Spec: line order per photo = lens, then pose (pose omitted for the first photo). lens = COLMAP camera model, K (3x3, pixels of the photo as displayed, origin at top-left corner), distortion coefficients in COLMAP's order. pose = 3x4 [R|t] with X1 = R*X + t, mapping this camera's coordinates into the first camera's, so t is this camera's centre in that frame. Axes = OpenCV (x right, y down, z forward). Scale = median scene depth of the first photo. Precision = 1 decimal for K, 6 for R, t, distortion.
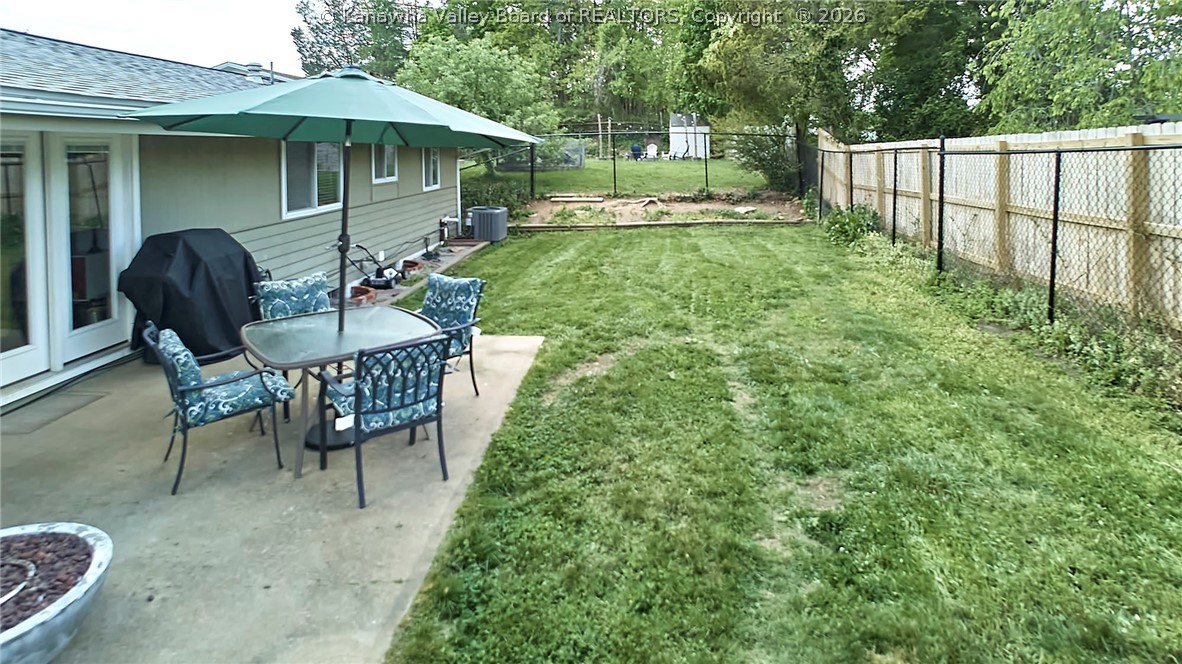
lens RADIAL K [[656.7, 0, 590.4], [0, 656.7, 311.1], [0, 0, 1]] dist [-0.013458, -0.000231]
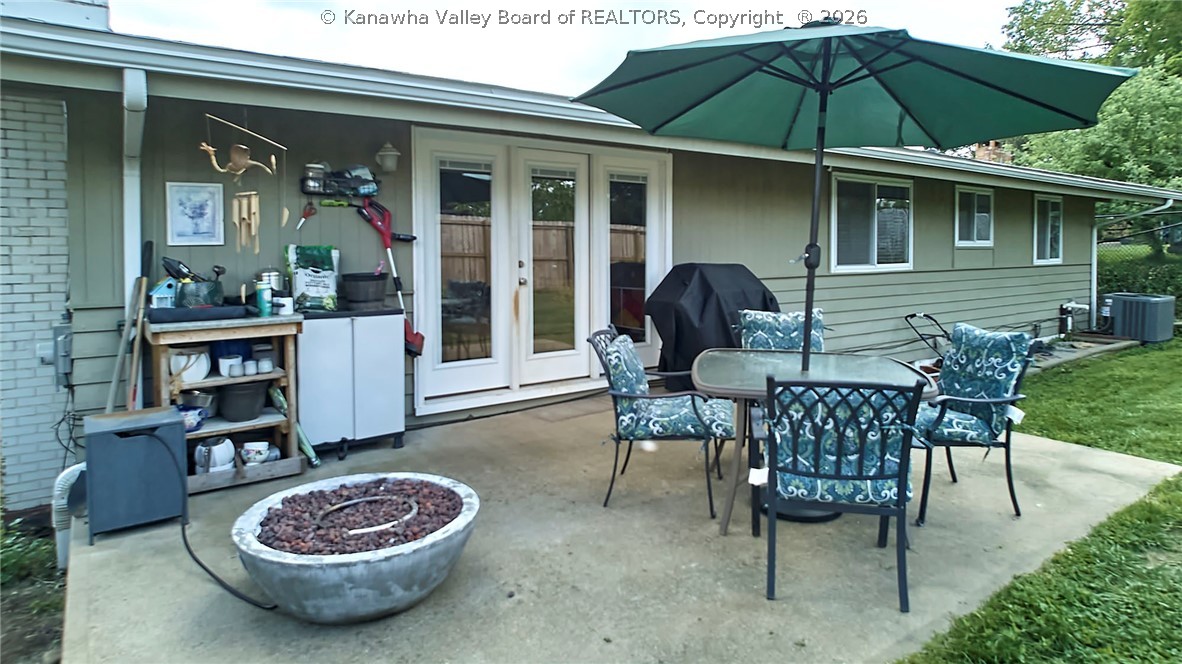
lens RADIAL K [[656.7, 0, 590.4], [0, 656.7, 311.1], [0, 0, 1]] dist [-0.013458, -0.000231]
pose [[0.635723, 0.069451, -0.768786, 0.070629], [-0.176027, 0.982746, -0.056780, 0.056192], [0.751579, 0.171423, 0.636980, 0.315901]]
